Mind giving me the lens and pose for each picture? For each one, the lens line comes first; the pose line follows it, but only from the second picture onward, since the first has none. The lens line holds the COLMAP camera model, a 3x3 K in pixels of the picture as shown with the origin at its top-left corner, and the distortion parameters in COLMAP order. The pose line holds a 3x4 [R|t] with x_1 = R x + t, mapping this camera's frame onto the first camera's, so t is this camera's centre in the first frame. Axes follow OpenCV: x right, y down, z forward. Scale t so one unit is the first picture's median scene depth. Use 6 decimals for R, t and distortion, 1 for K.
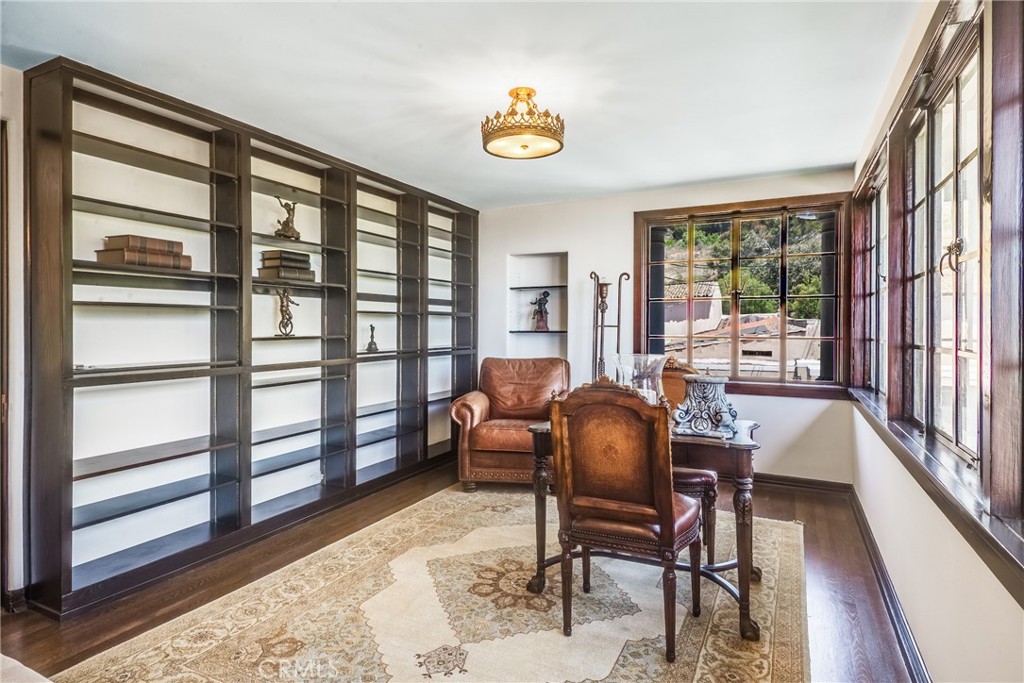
lens RADIAL K [[553.1, 0, 495.2], [0, 553.1, 330.1], [0, 0, 1]] dist [0.035277, -0.002197]
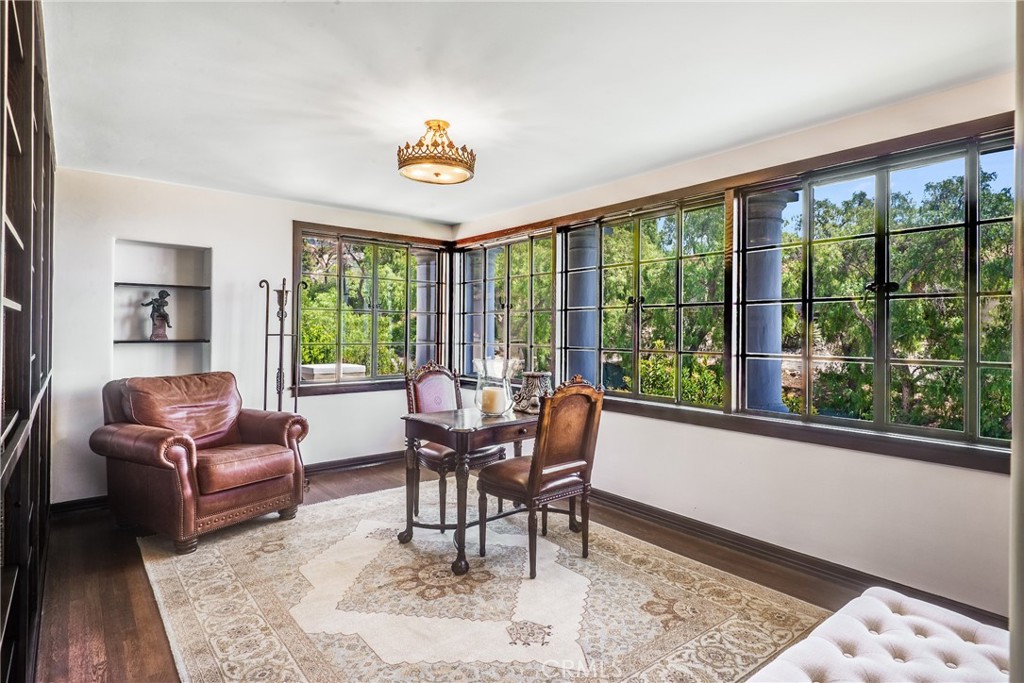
lens RADIAL K [[553.1, 0, 491.9], [0, 553.1, 331.8], [0, 0, 1]] dist [0.035277, -0.002197]
pose [[0.416221, 0.002668, 0.909260, -0.754832], [-0.002602, 0.999995, -0.001743, -0.017575], [-0.909260, -0.001641, 0.416226, 0.380656]]
